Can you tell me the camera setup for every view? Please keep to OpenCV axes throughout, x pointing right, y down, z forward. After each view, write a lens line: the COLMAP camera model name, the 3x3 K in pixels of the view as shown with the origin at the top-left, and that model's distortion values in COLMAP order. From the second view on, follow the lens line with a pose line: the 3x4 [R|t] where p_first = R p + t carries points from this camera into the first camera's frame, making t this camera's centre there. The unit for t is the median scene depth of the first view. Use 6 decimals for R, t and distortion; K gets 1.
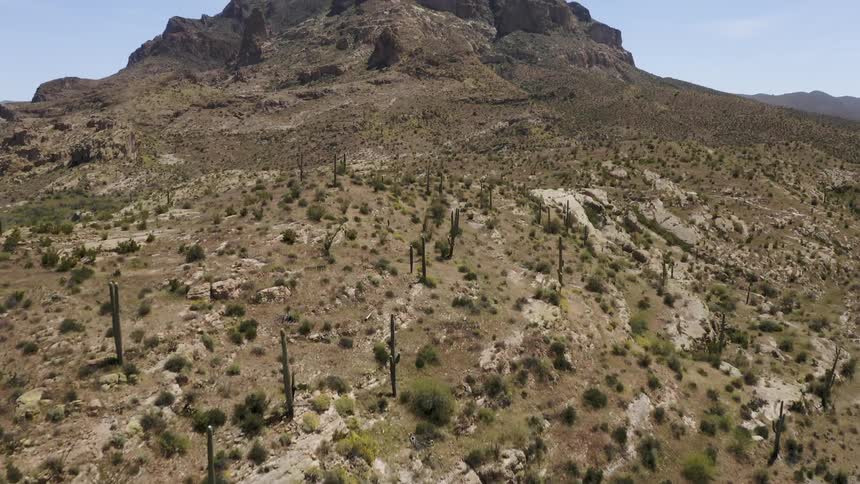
lens RADIAL K [[691.1, 0, 430.0], [0, 691.1, 242.0], [0, 0, 1]] dist [-0.181761, 0.001982]
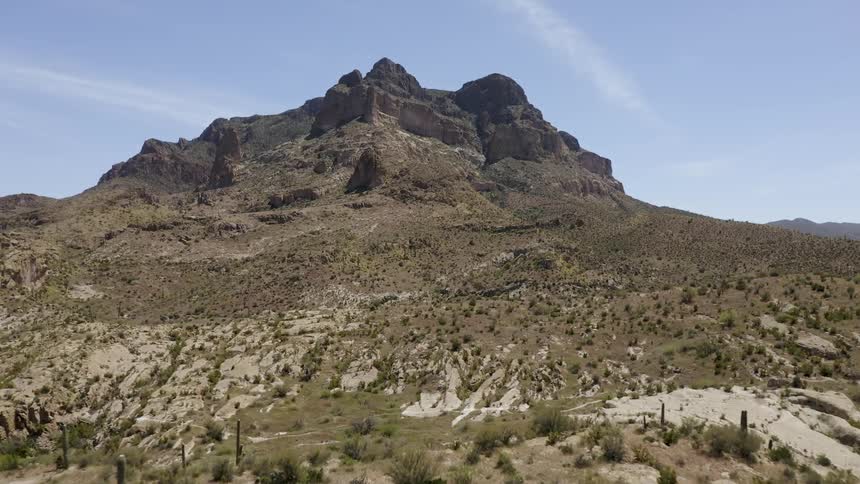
lens RADIAL K [[691.1, 0, 430.0], [0, 691.1, 242.0], [0, 0, 1]] dist [-0.181761, 0.001982]
pose [[0.999618, 0.008800, 0.026210, -0.006416], [-0.003645, 0.981663, -0.190588, -0.024557], [-0.027406, 0.190419, 0.981320, 0.154676]]
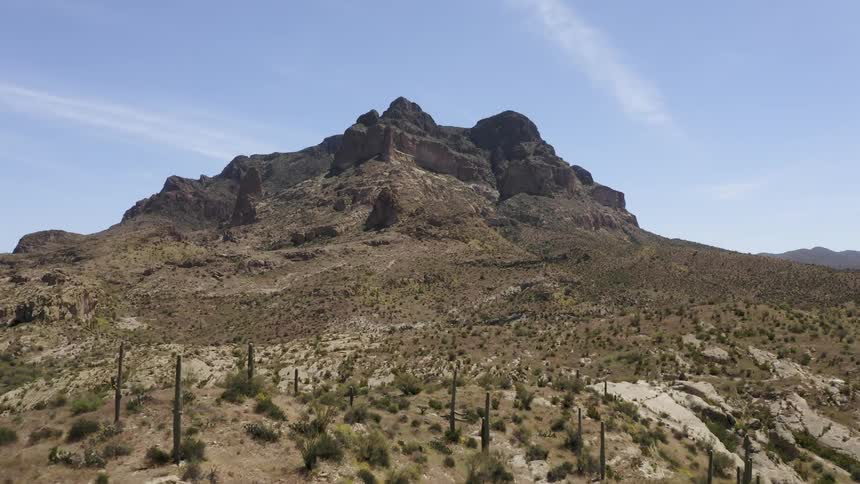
lens RADIAL K [[694.9, 0, 430.0], [0, 694.9, 242.0], [0, 0, 1]] dist [-0.181094, -0.000812]
pose [[0.999997, 0.002293, 0.000285, -0.002974], [-0.002160, 0.971421, -0.237354, -0.014633], [-0.000821, 0.237352, 0.971423, 0.094092]]
